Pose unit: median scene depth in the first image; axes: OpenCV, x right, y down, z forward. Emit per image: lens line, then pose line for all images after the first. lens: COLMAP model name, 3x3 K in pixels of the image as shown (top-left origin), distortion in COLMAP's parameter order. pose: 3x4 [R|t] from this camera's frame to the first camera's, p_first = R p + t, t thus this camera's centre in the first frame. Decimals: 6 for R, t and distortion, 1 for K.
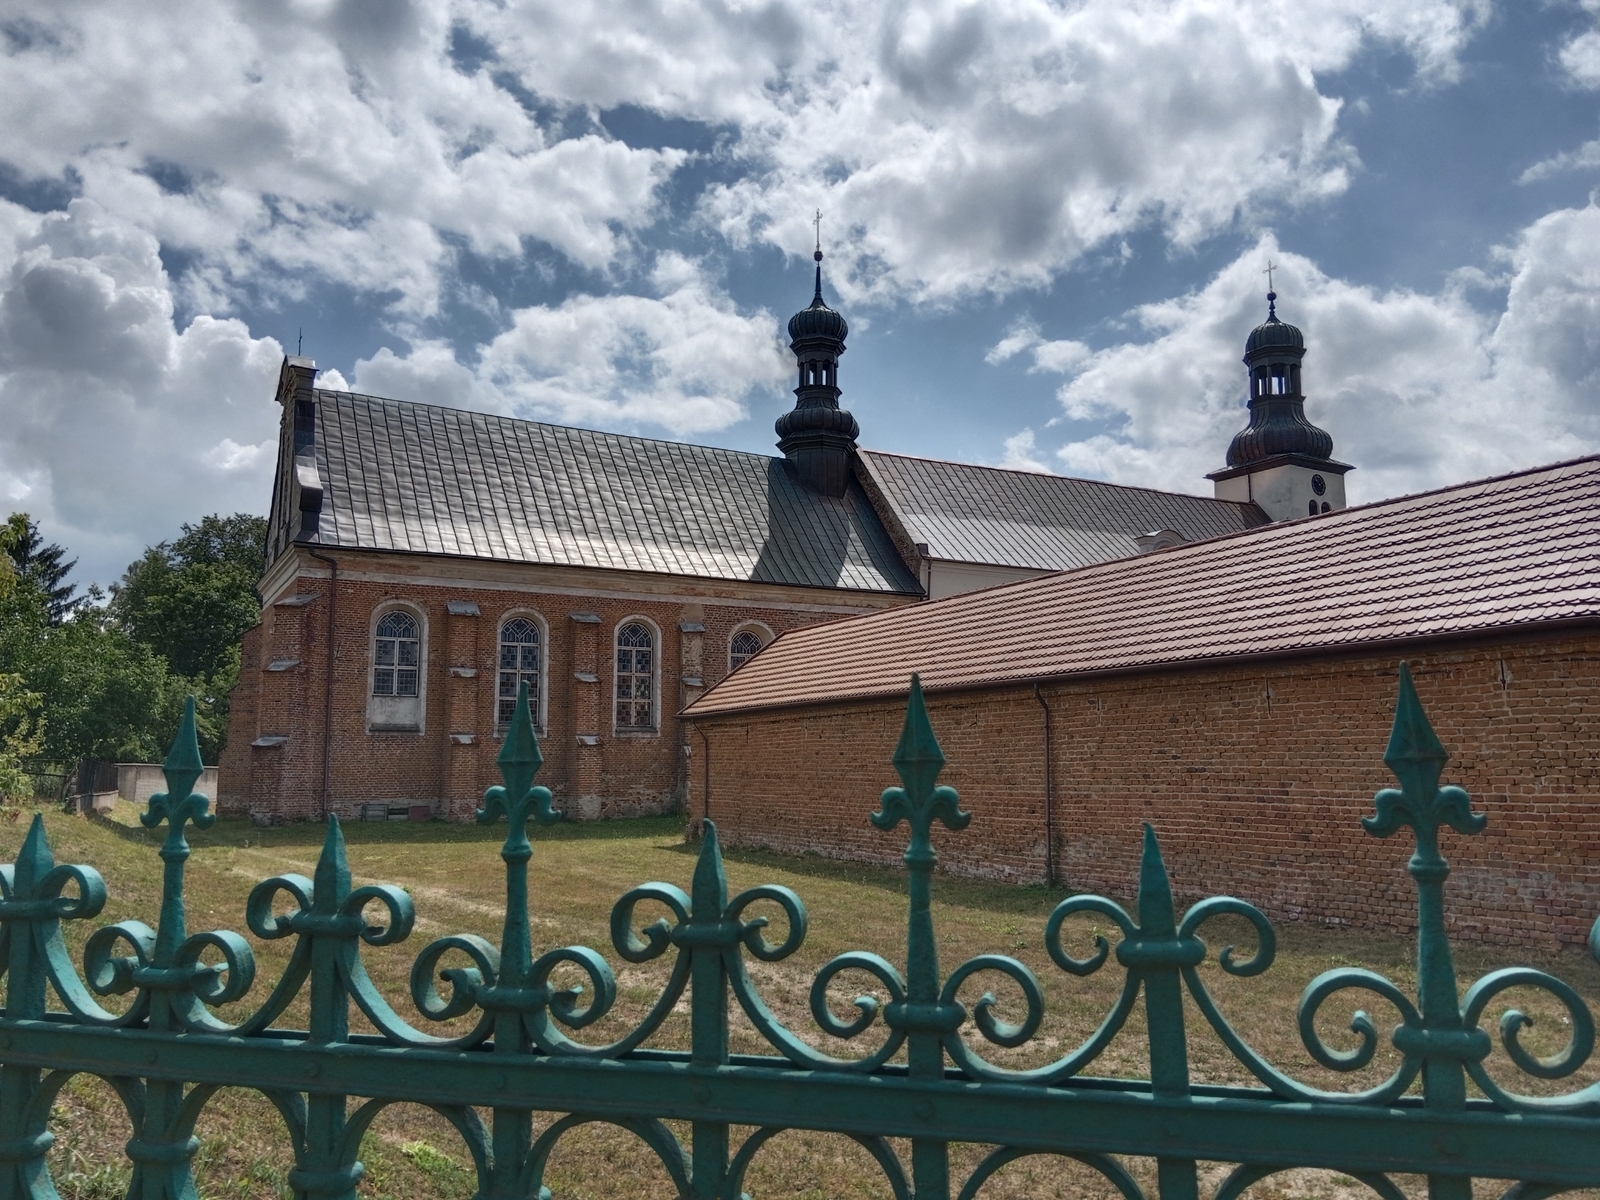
lens RADIAL K [[1233.0, 0, 800.0], [0, 1233.0, 600.0], [0, 0, 1]] dist [0.101472, -0.177945]
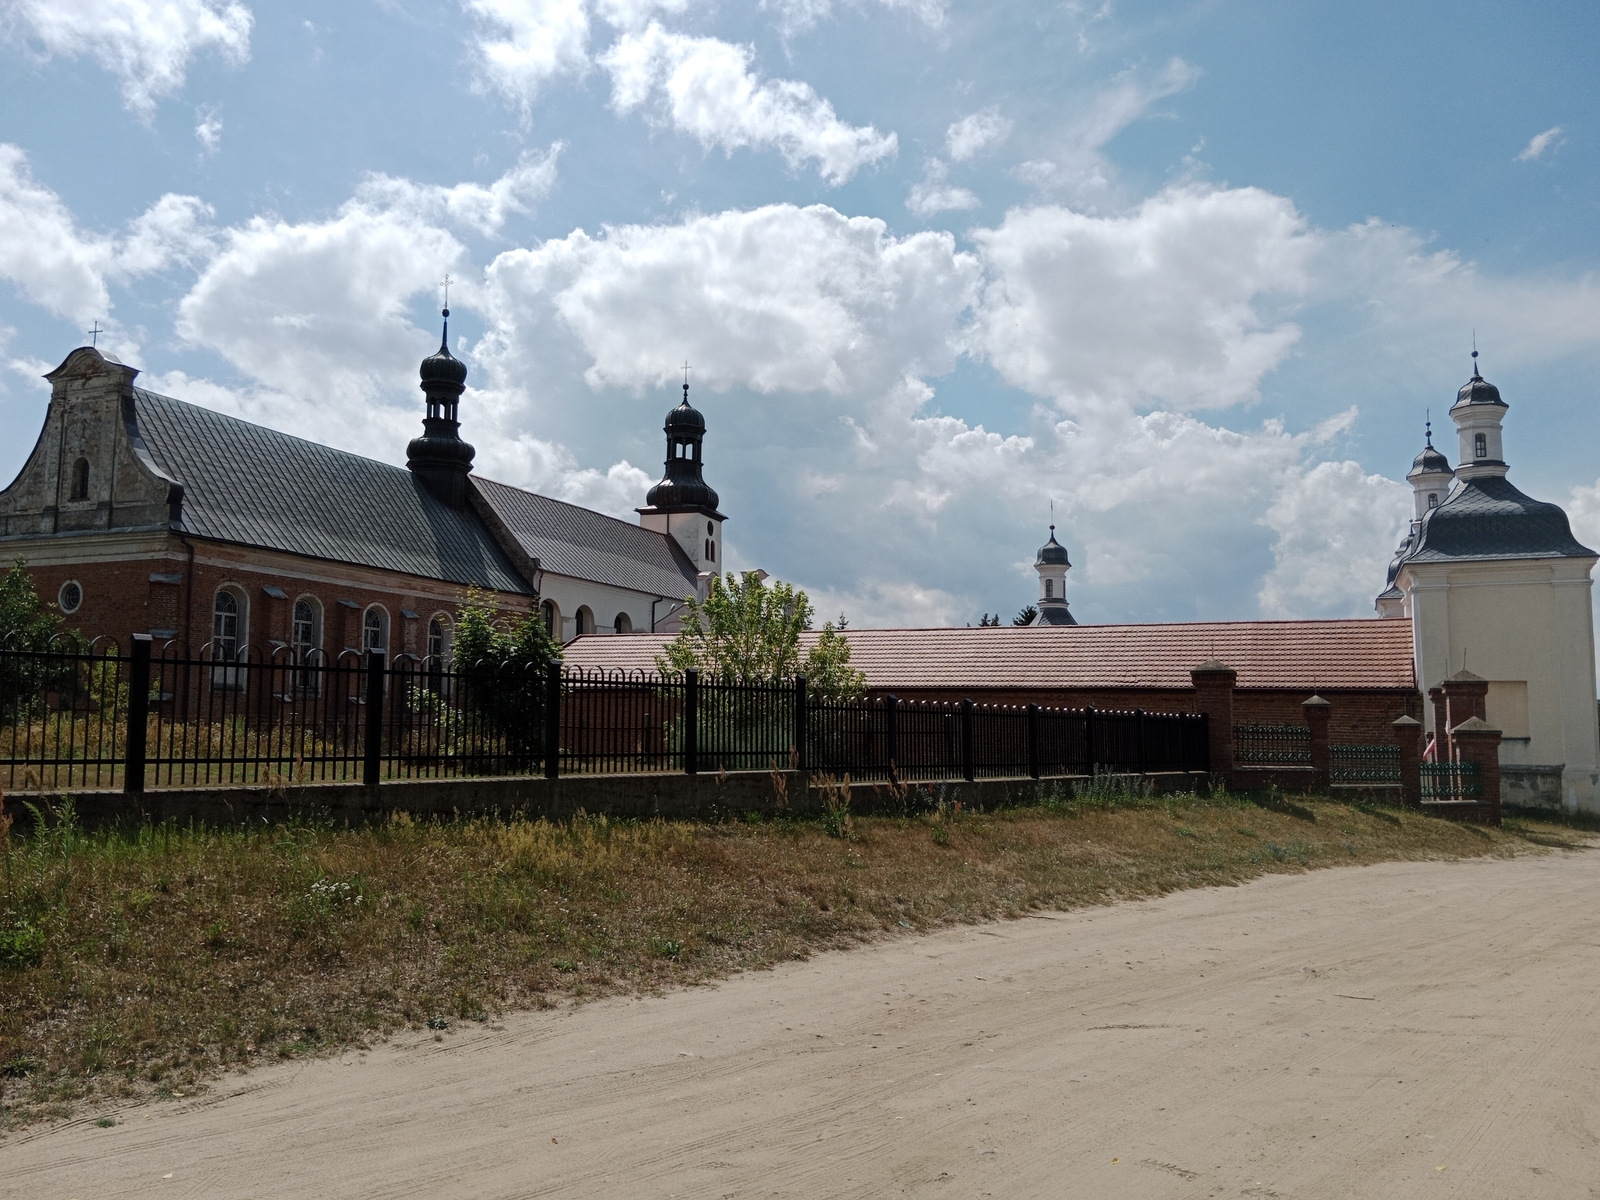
lens RADIAL K [[1233.0, 0, 800.0], [0, 1233.0, 600.0], [0, 0, 1]] dist [0.101472, -0.177945]
pose [[0.773094, 0.074778, 0.629869, -0.484396], [-0.098883, 0.995094, 0.003230, -0.030403], [-0.626537, -0.064780, 0.776695, -0.213864]]
